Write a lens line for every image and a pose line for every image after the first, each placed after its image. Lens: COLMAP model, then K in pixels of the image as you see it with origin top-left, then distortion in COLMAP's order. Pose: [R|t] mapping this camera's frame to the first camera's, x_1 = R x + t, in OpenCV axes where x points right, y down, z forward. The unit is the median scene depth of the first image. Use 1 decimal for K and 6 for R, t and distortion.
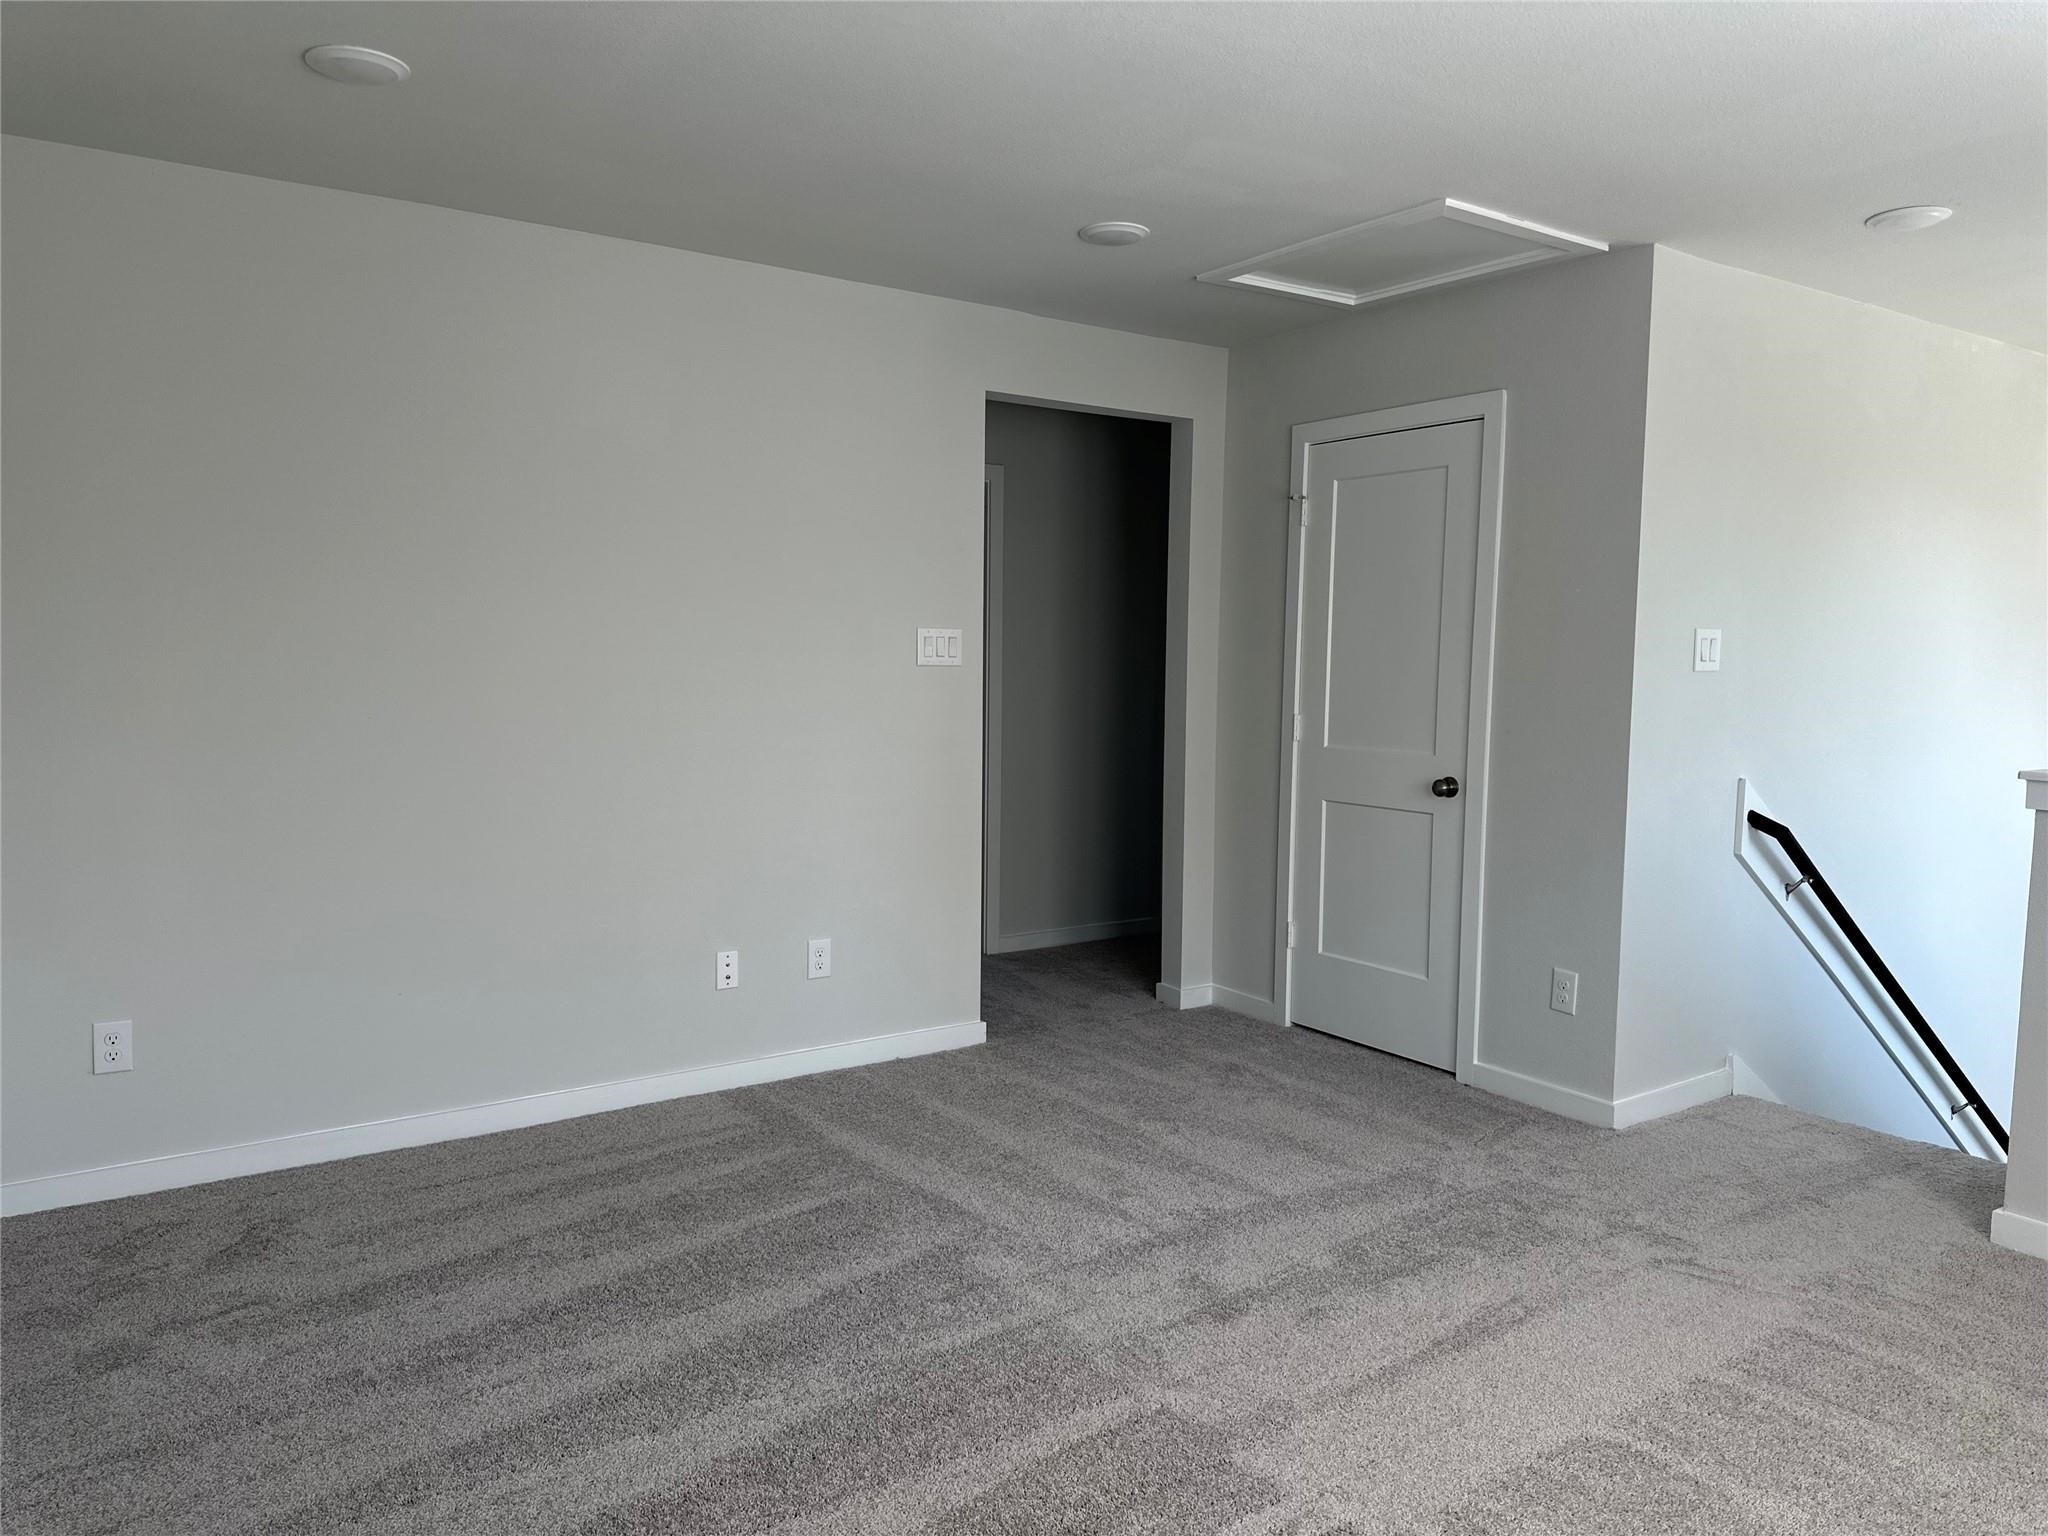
lens RADIAL K [[1433.0, 0, 1018.2], [0, 1433.0, 779.5], [0, 0, 1]] dist [0.081424, -0.113795]
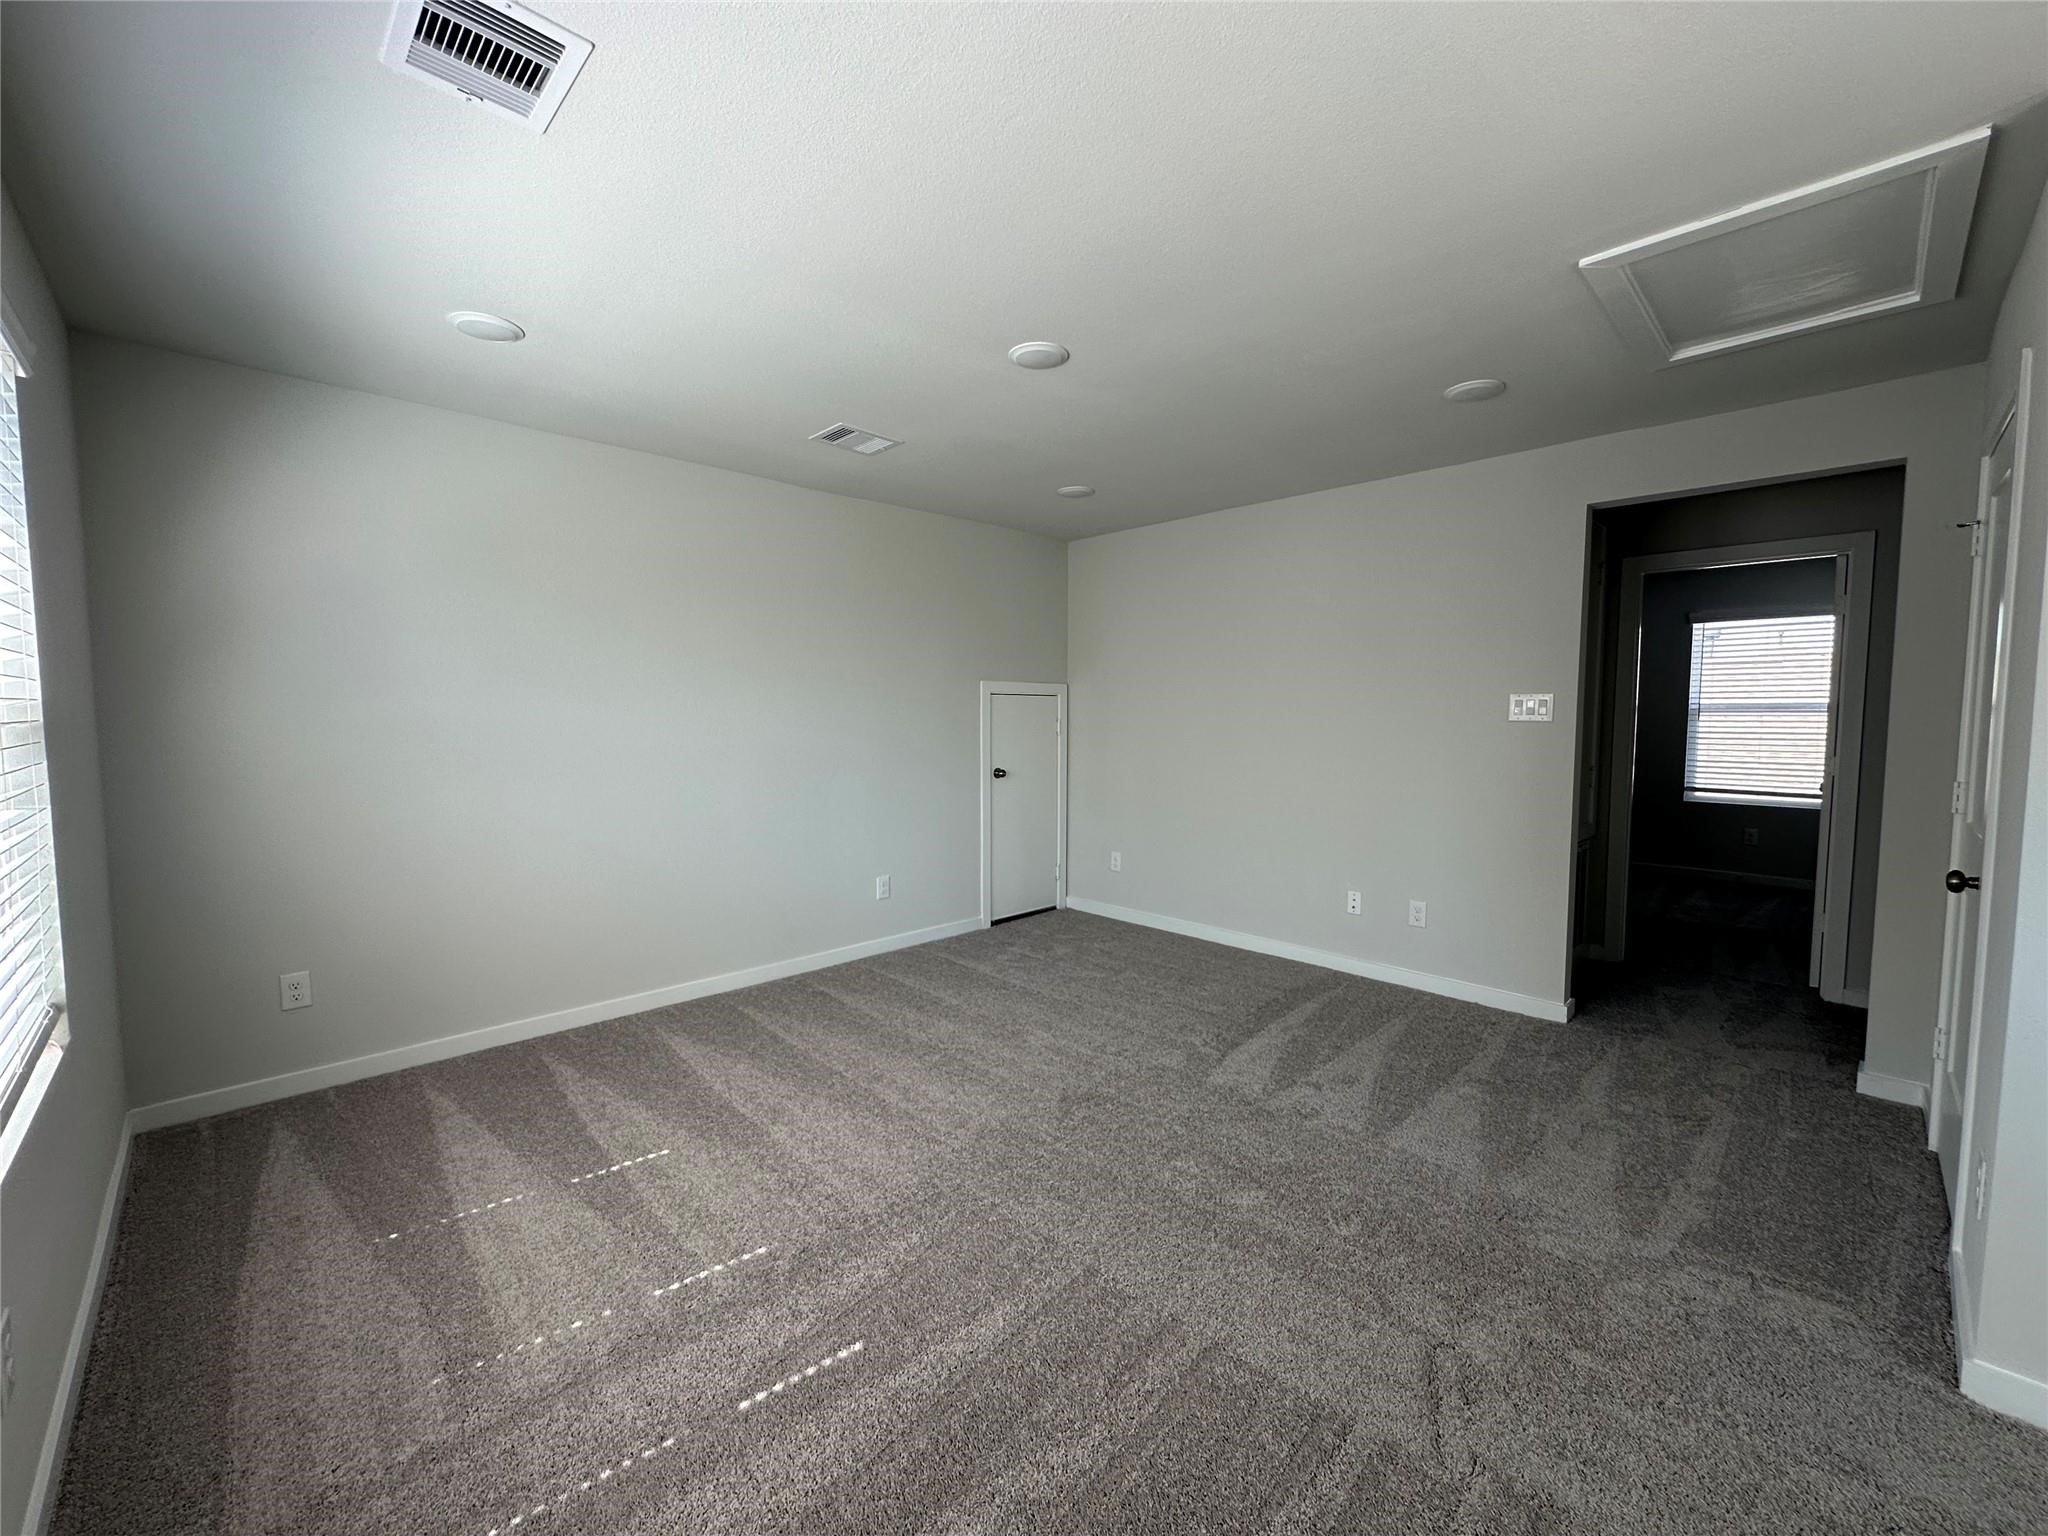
lens RADIAL K [[820.2, 0, 1024.0], [0, 820.2, 768.0], [0, 0, 1]] dist [-0.000093, -0.000027]
pose [[0.171663, 0.058247, -0.983432, 0.677621], [-0.085015, 0.995403, 0.044116, -0.033973], [0.981481, 0.076033, 0.175825, 0.455973]]
